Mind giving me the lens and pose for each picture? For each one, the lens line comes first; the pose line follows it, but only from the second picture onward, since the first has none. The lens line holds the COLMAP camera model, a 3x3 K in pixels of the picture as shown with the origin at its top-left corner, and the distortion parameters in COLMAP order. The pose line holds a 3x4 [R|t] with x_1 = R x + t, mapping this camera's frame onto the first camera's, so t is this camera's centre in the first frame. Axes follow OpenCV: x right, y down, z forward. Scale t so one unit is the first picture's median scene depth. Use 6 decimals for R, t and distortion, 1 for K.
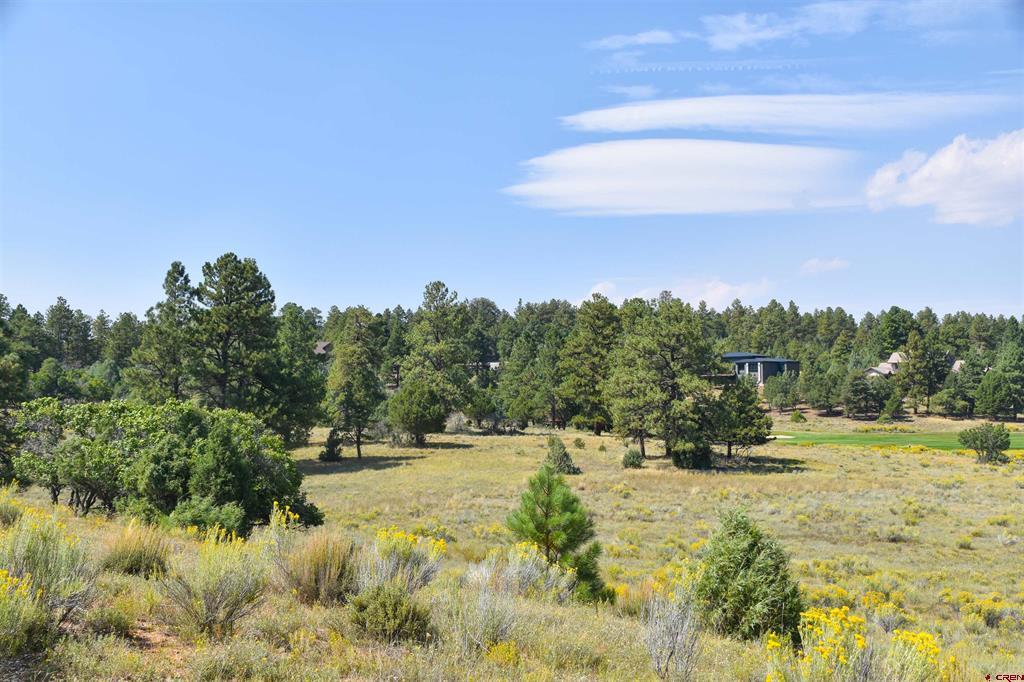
lens RADIAL K [[1282.7, 0, 509.8], [0, 1282.7, 355.2], [0, 0, 1]] dist [0.052678, 0.584495]
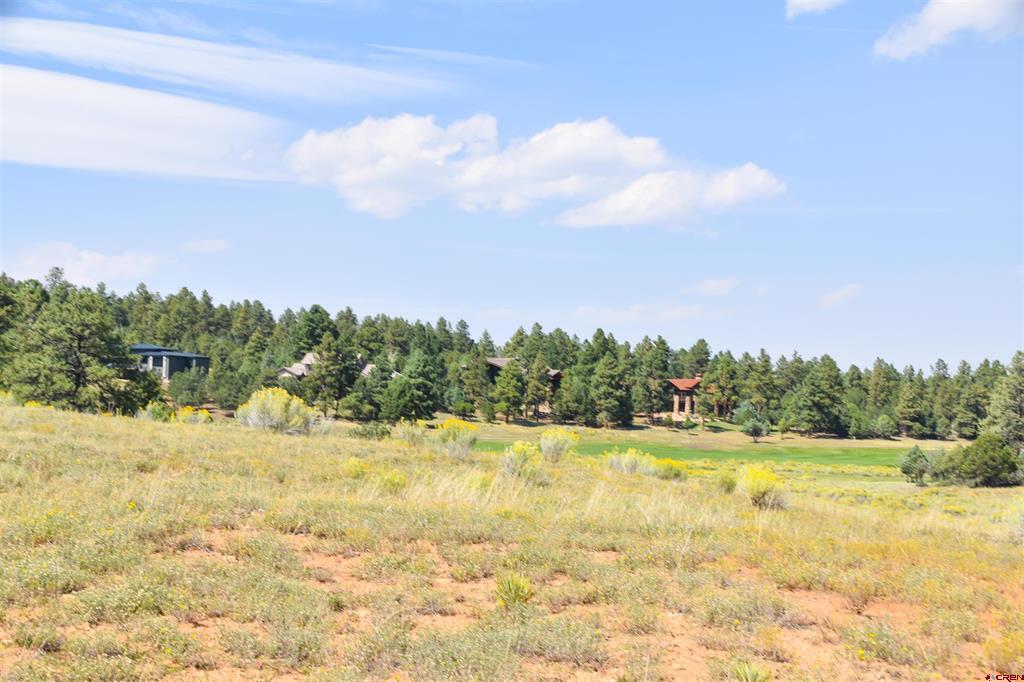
lens RADIAL K [[1645.0, 0, 538.6], [0, 1645.0, 360.7], [0, 0, 1]] dist [0.245994, 0.024015]
pose [[0.914265, 0.050834, 0.401914, -0.036659], [-0.053392, 0.998562, -0.004844, 0.000296], [-0.401583, -0.017030, 0.915664, -0.178945]]
